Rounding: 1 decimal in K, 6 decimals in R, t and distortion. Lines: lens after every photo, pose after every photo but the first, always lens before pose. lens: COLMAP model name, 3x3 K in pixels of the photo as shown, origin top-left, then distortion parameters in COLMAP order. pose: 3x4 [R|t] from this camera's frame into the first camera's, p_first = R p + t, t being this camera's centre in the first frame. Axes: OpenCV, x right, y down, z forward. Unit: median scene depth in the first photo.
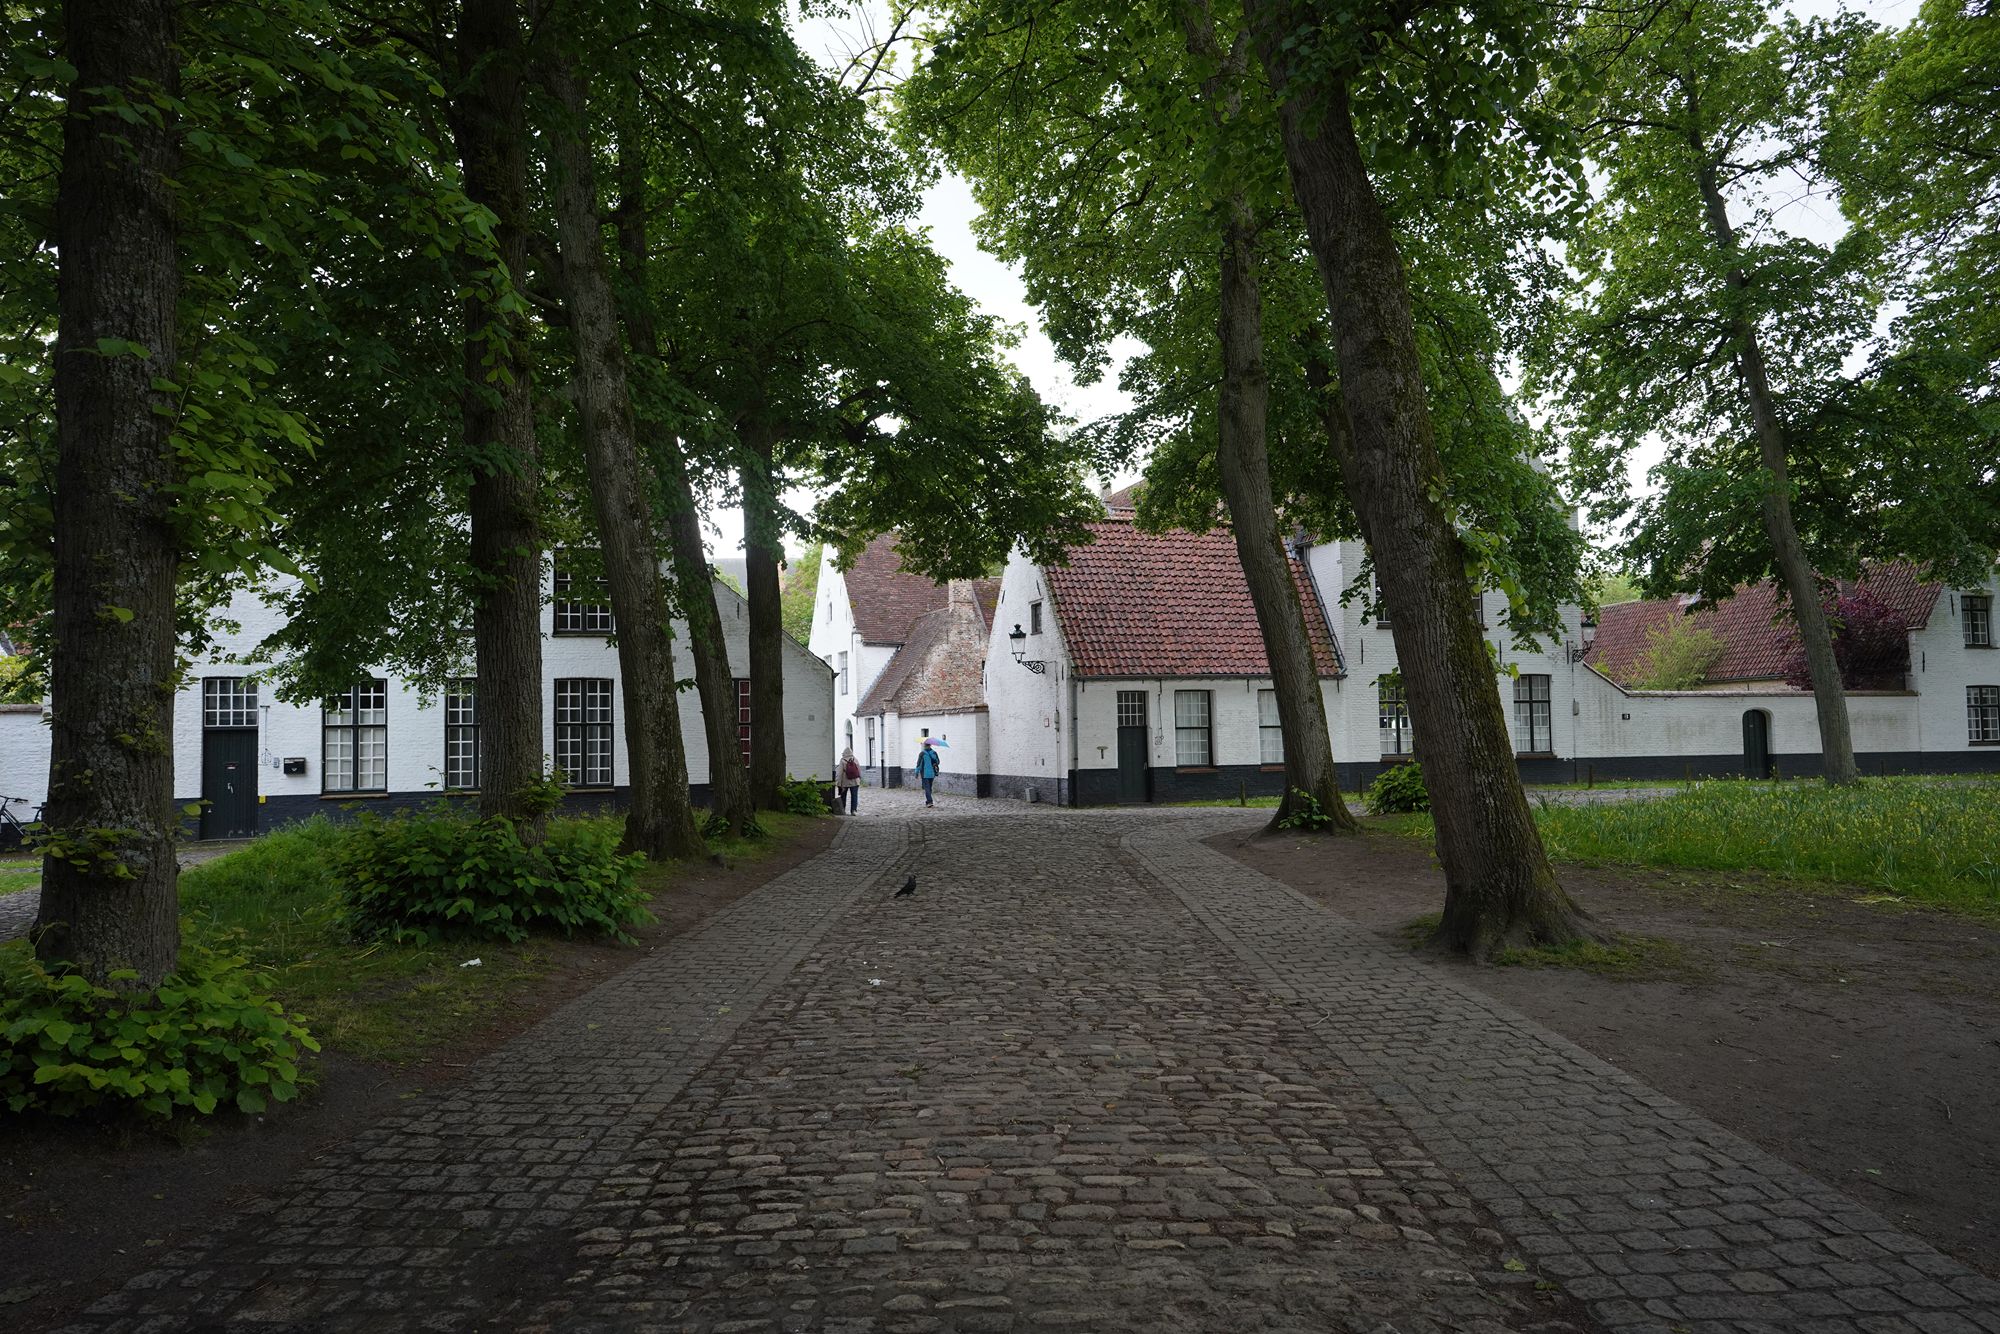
lens RADIAL K [[1316.0, 0, 1004.0], [0, 1316.0, 666.4], [0, 0, 1]] dist [-0.023703, 0.025764]
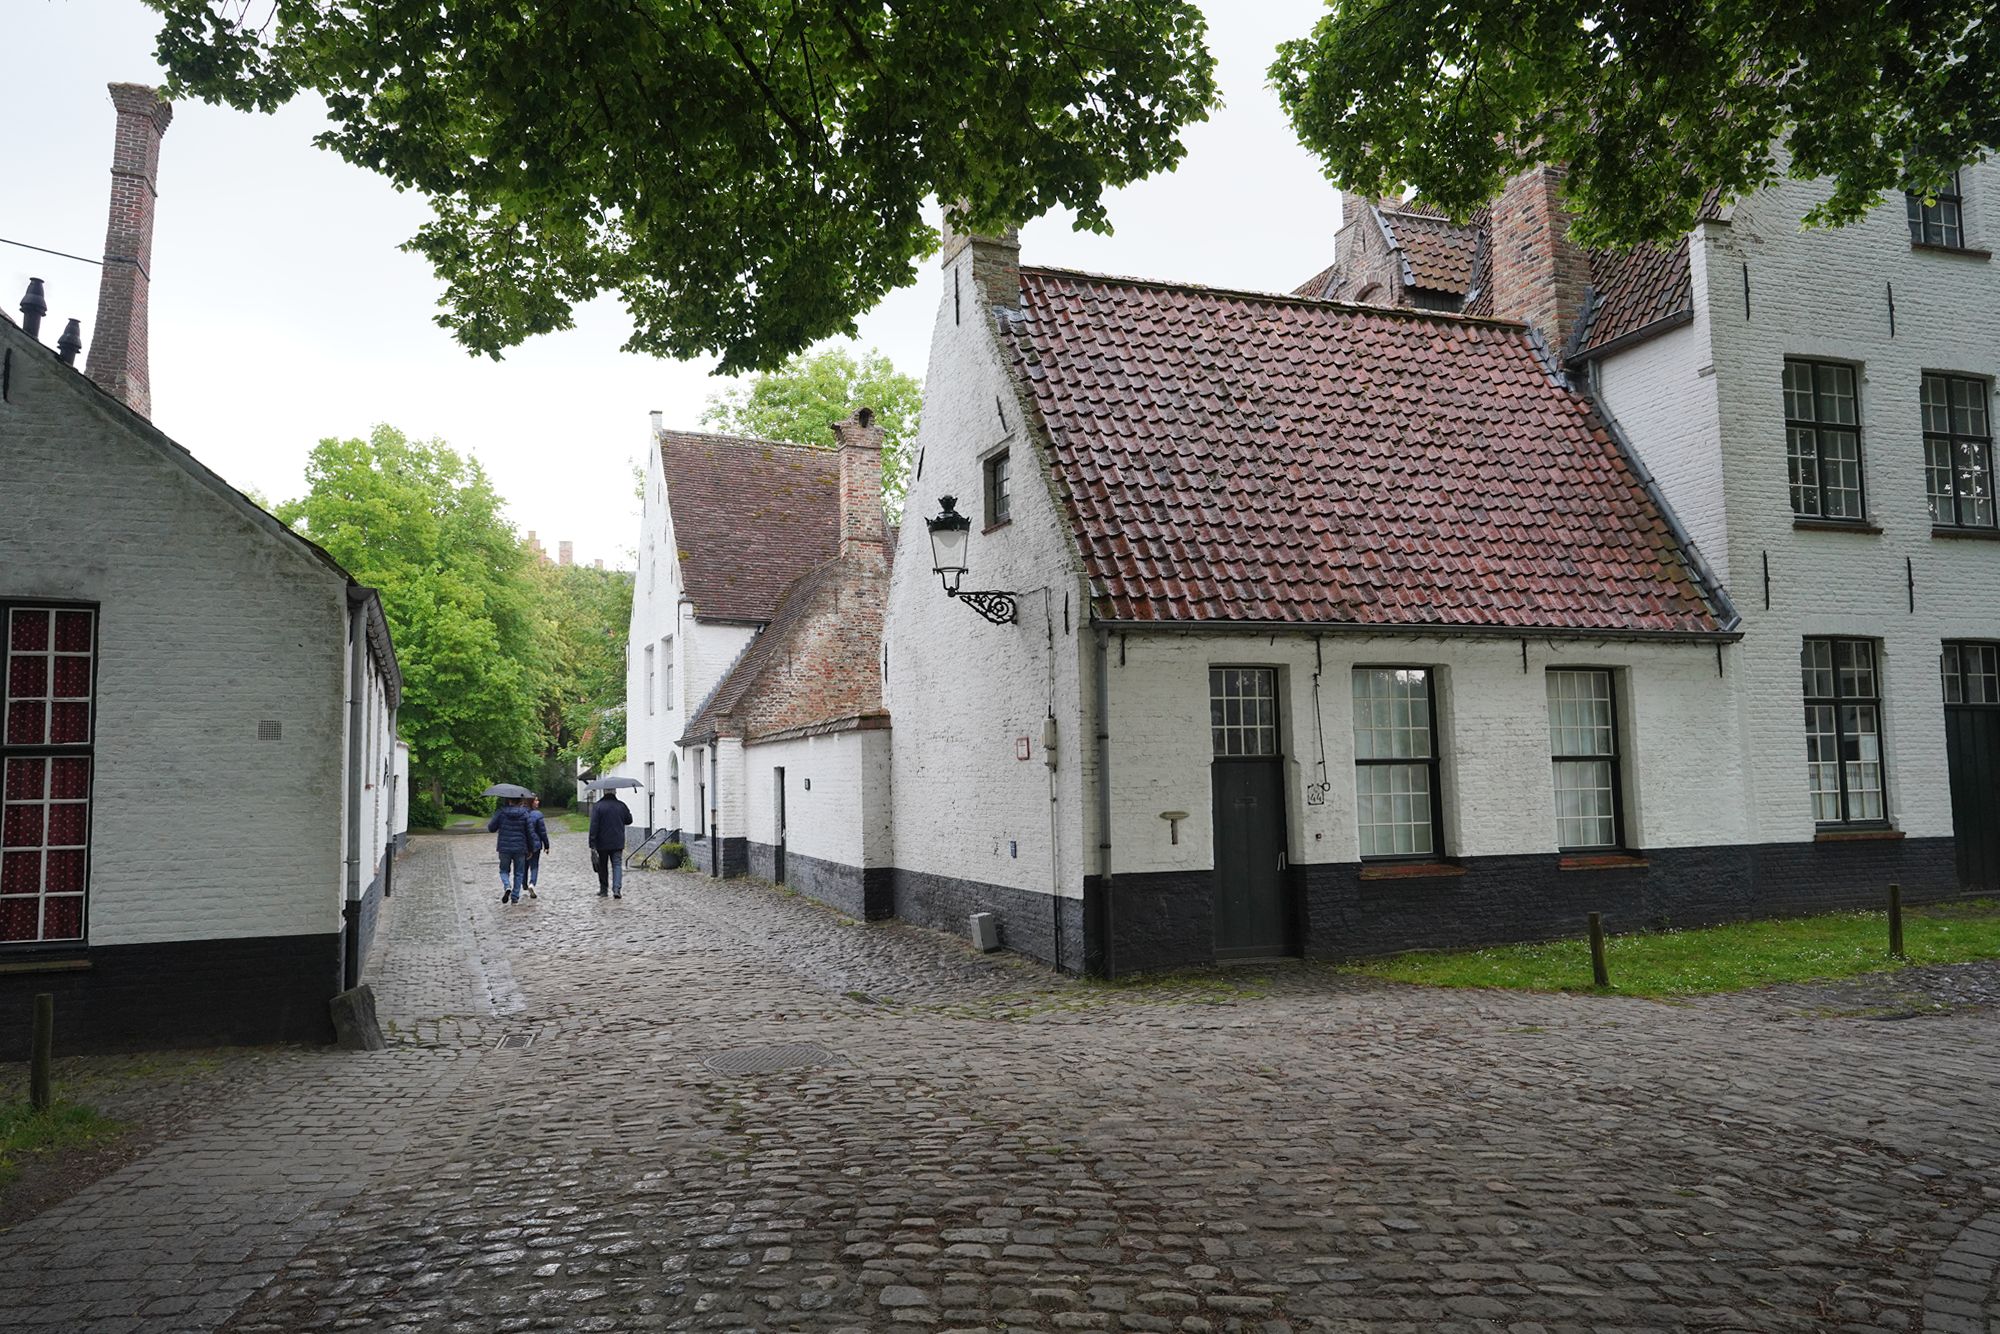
lens RADIAL K [[1316.0, 0, 993.6], [0, 1316.0, 670.5], [0, 0, 1]] dist [-0.023703, 0.025764]
pose [[0.999770, -0.001456, 0.021396, 0.015201], [0.002055, 0.999606, -0.028002, 0.030148], [-0.021347, 0.028039, 0.999379, 0.605680]]
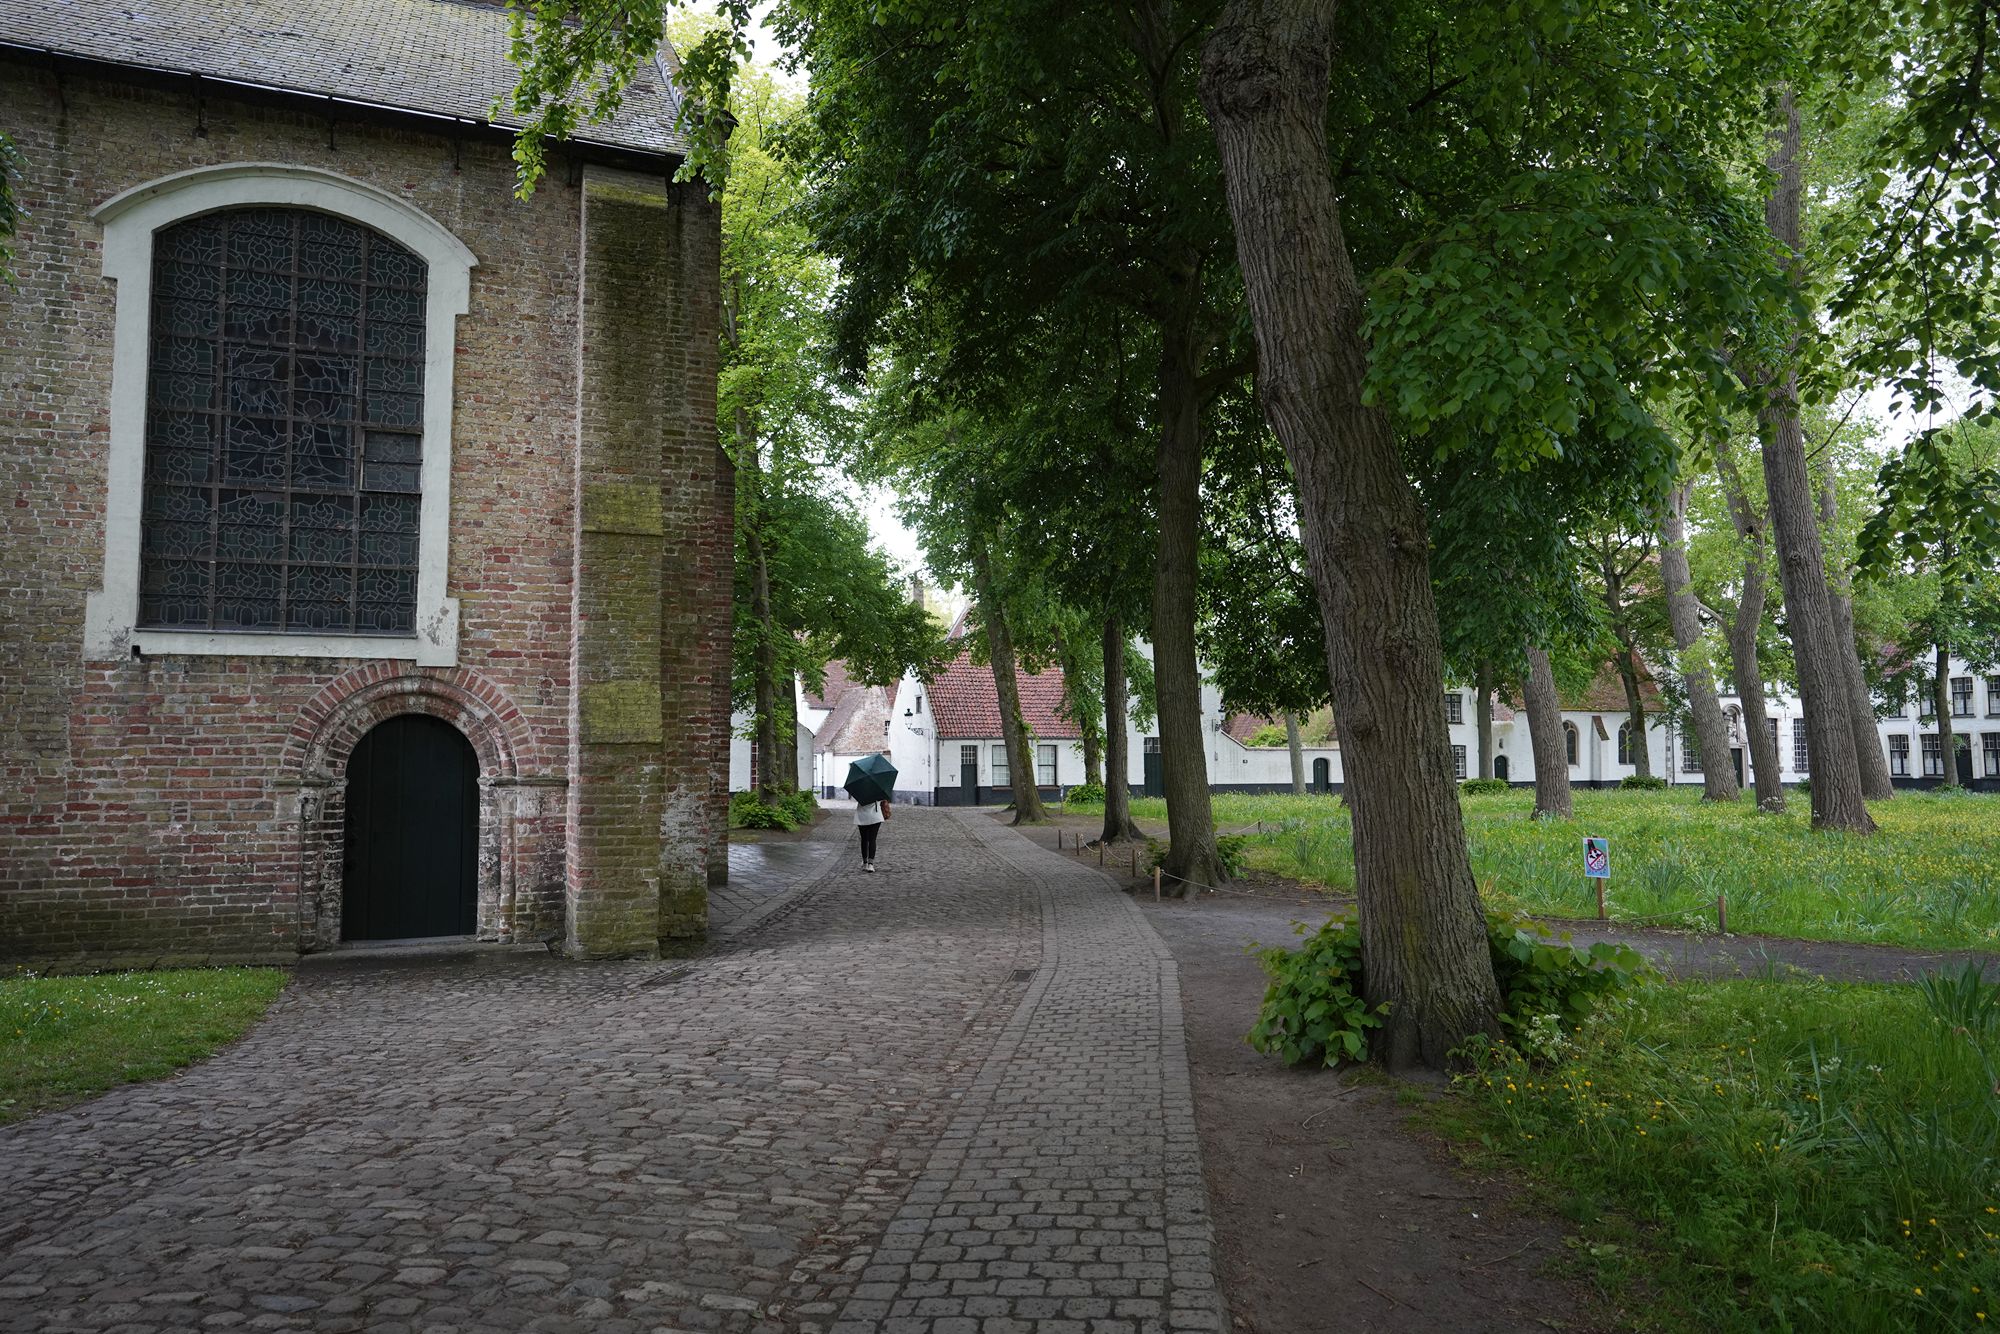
lens RADIAL K [[1301.8, 0, 1002.9], [0, 1301.8, 670.4], [0, 0, 1]] dist [0.008015, 0.000237]
pose [[0.995988, 0.016685, 0.087917, -0.018987], [-0.015194, 0.999730, -0.017601, -0.054661], [-0.088186, 0.016195, 0.995972, -0.827783]]
